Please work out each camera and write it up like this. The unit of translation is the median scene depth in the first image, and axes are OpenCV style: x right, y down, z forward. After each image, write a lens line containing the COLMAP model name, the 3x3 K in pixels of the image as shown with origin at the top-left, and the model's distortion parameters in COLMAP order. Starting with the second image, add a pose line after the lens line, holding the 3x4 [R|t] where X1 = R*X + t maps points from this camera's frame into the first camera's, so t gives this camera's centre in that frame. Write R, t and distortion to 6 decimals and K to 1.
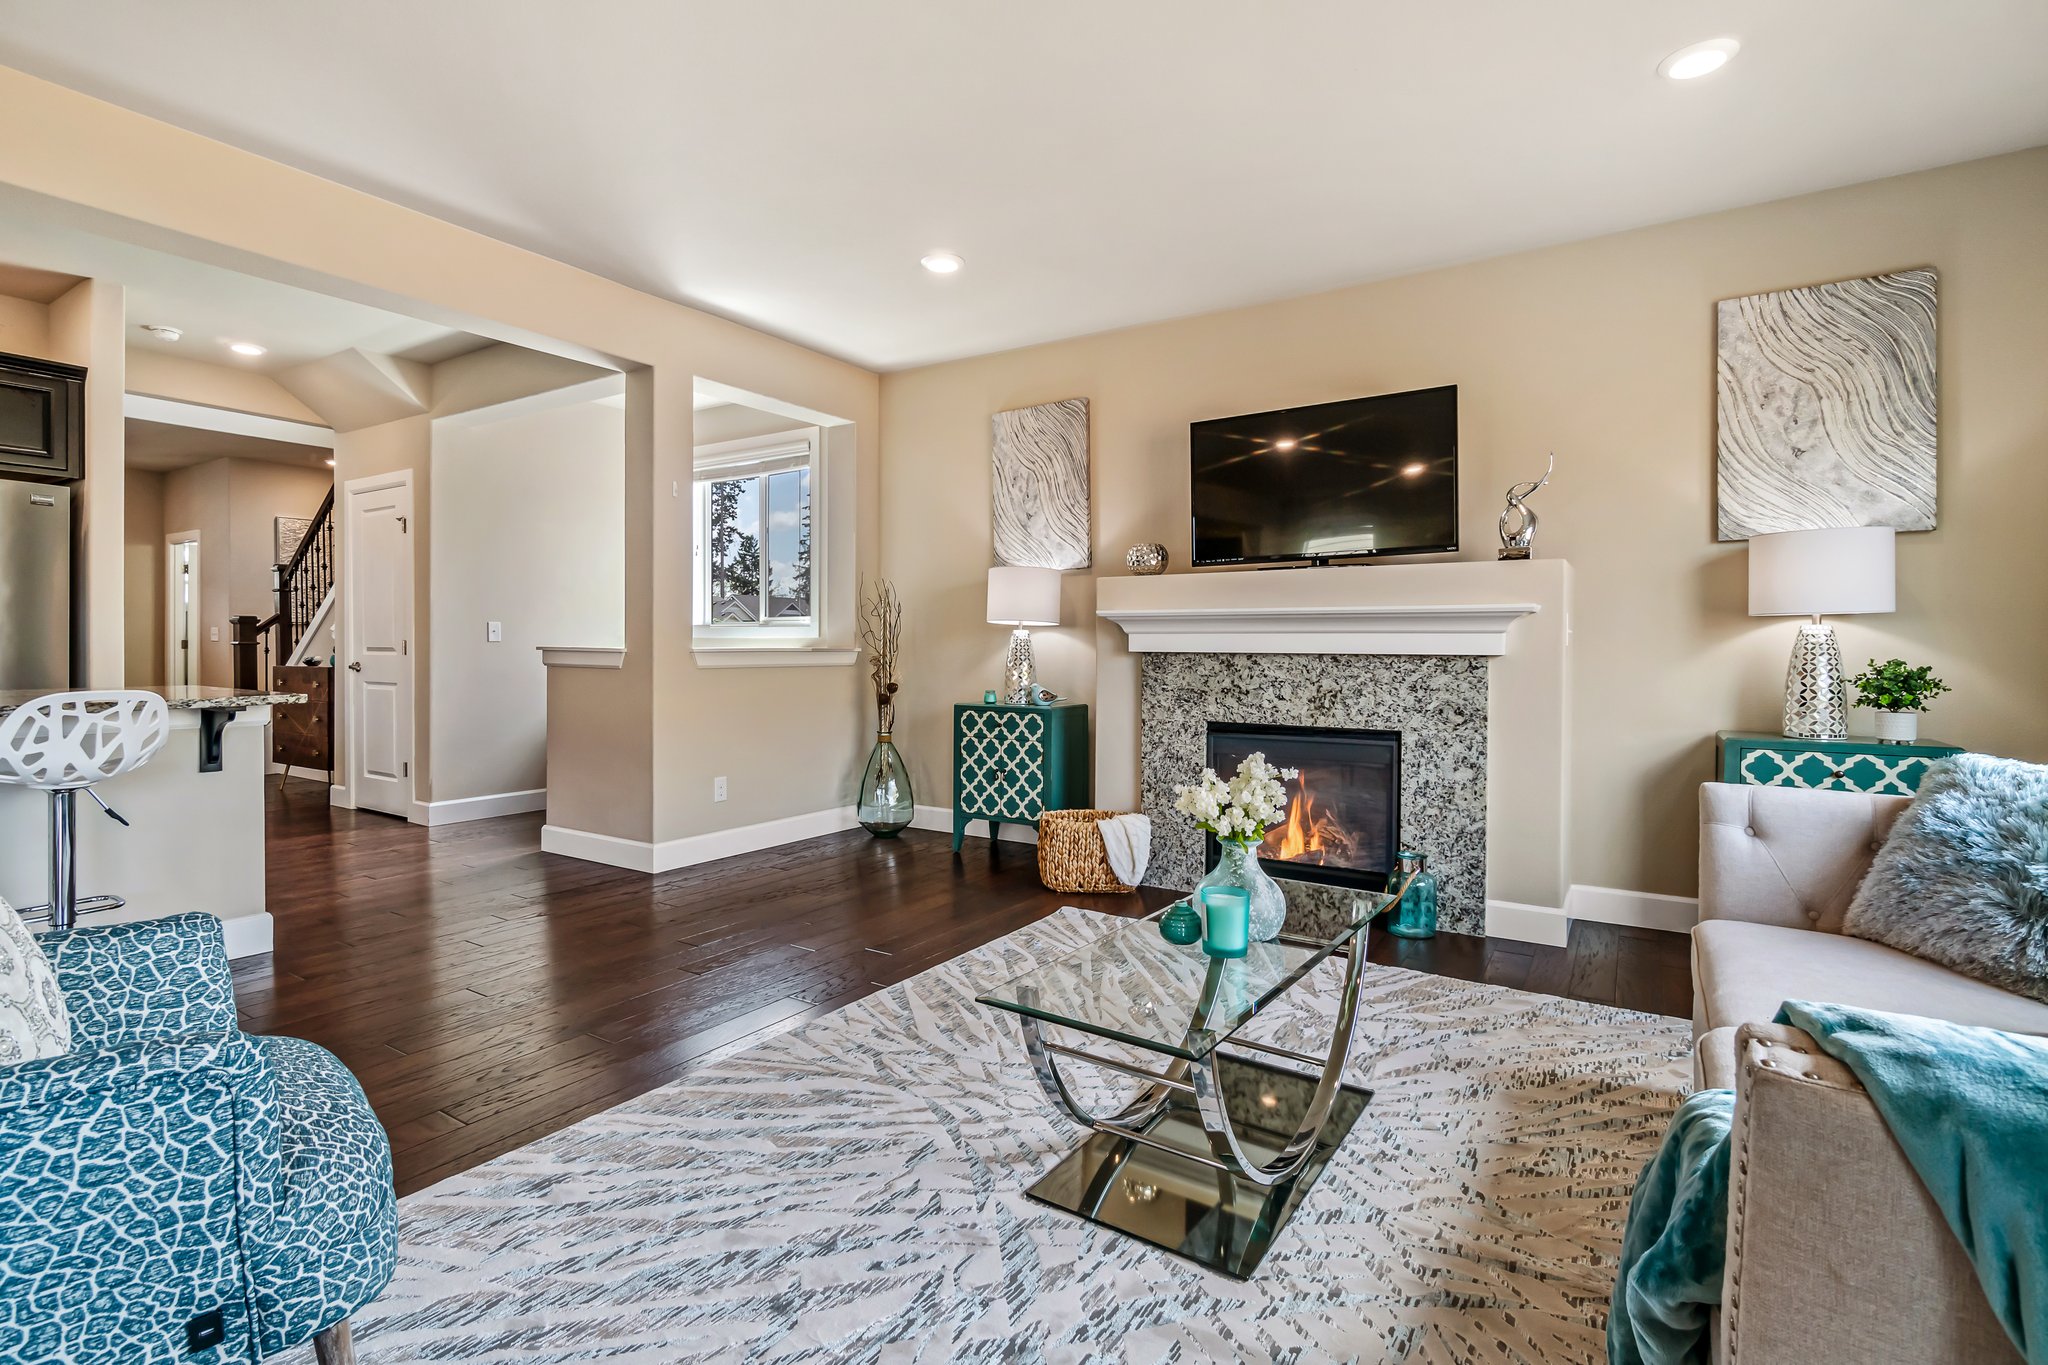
lens RADIAL K [[945.9, 0, 1005.9], [0, 945.9, 665.4], [0, 0, 1]] dist [-0.008657, 0.000969]
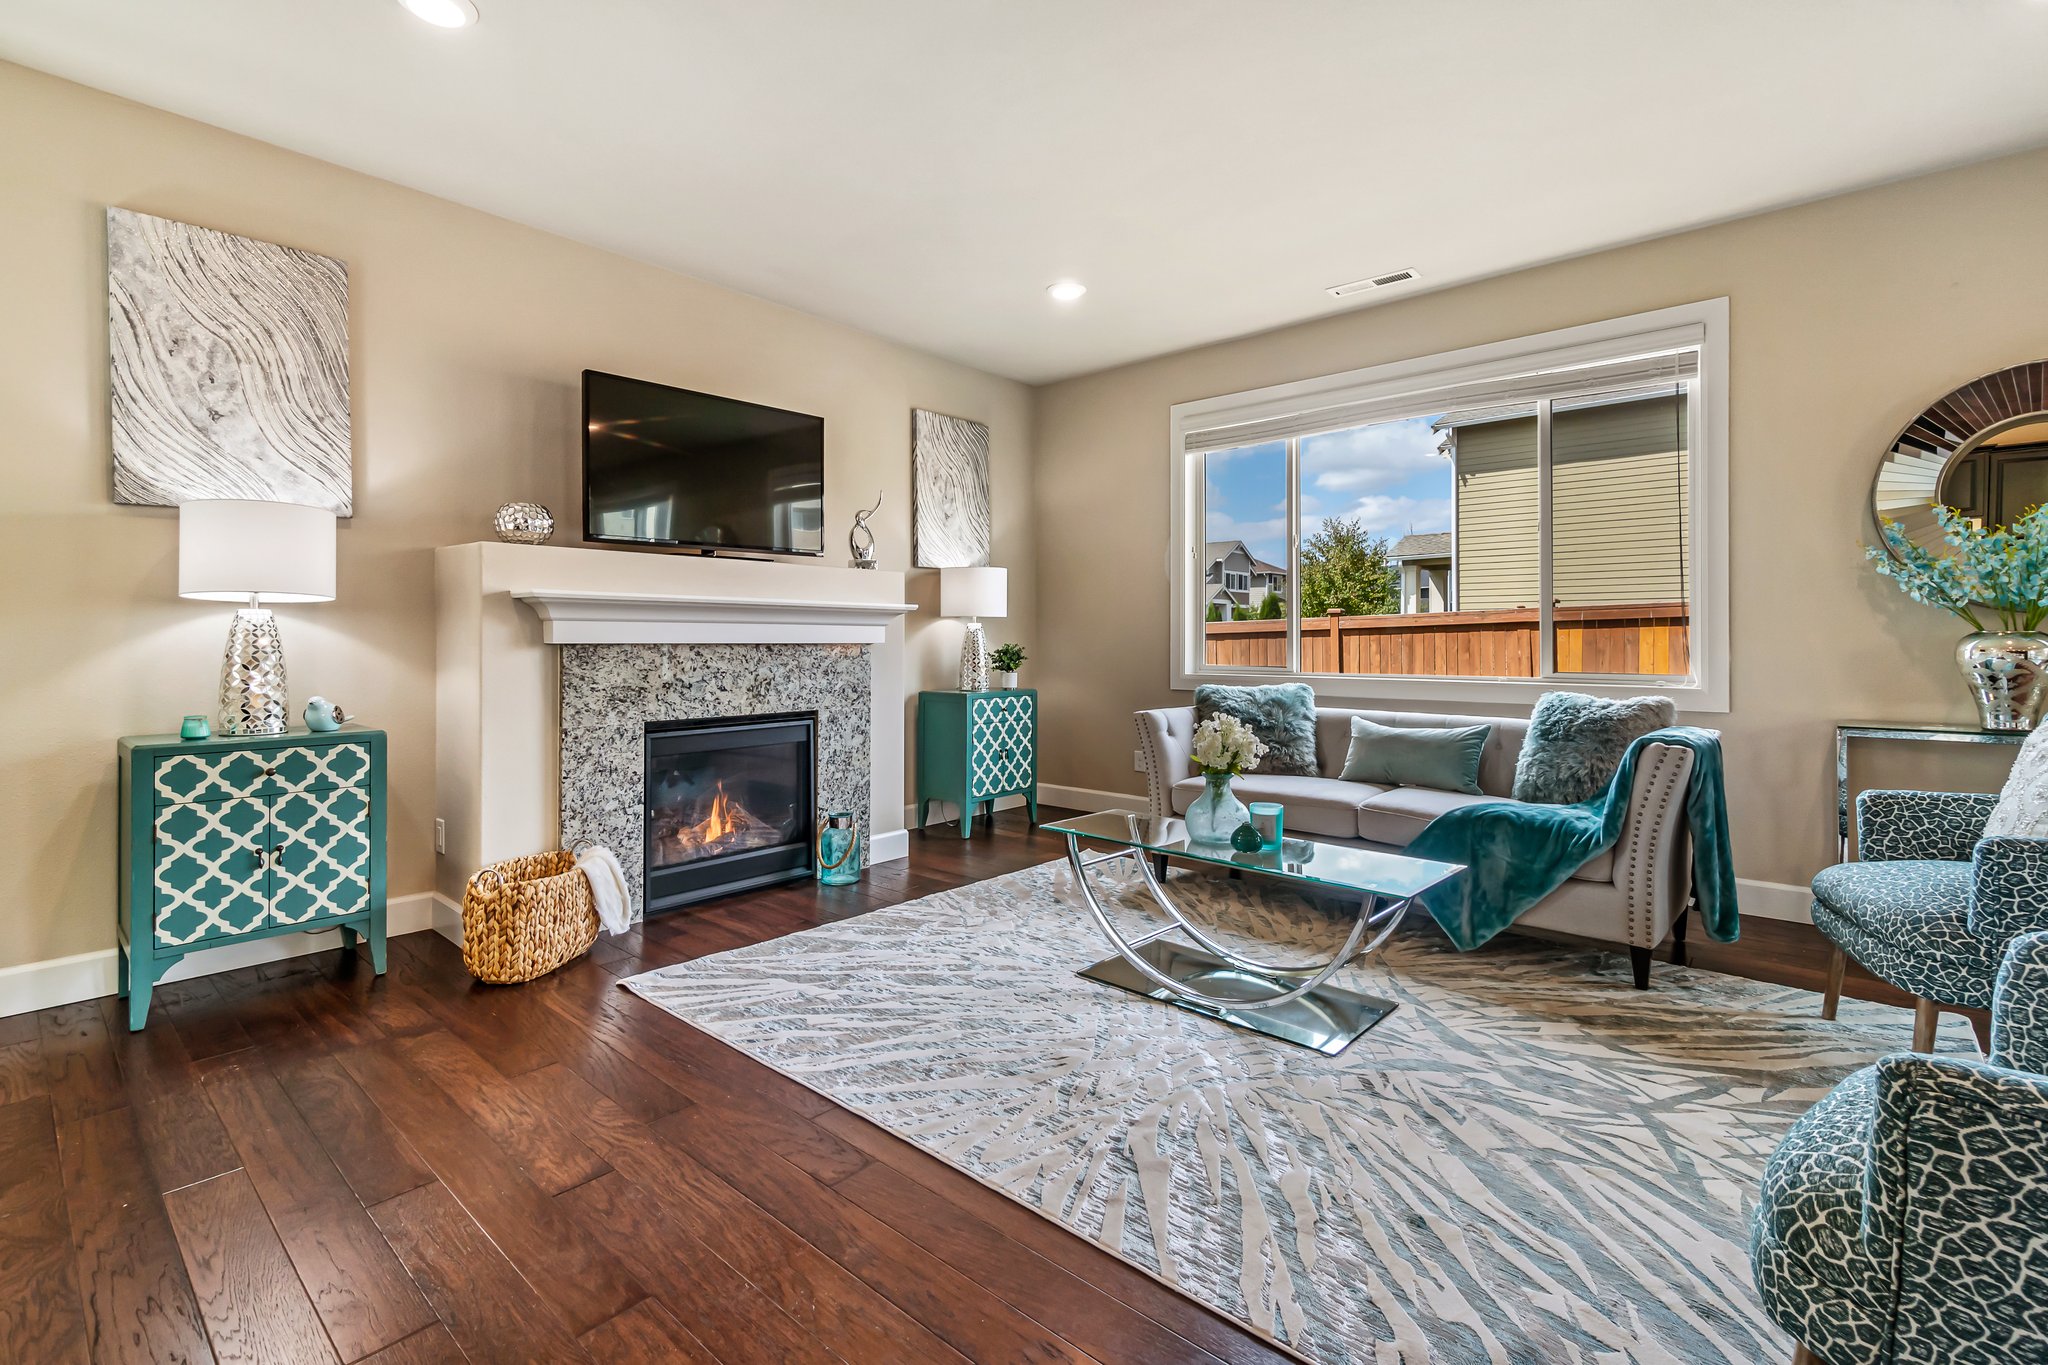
lens RADIAL K [[914.7, 0, 1014.0], [0, 914.7, 636.6], [0, 0, 1]] dist [-0.002385, -0.000123]
pose [[0.149418, -0.001778, 0.988773, -0.563326], [0.019638, 0.999806, -0.001170, -0.012139], [-0.988579, 0.019592, 0.149424, 0.522364]]
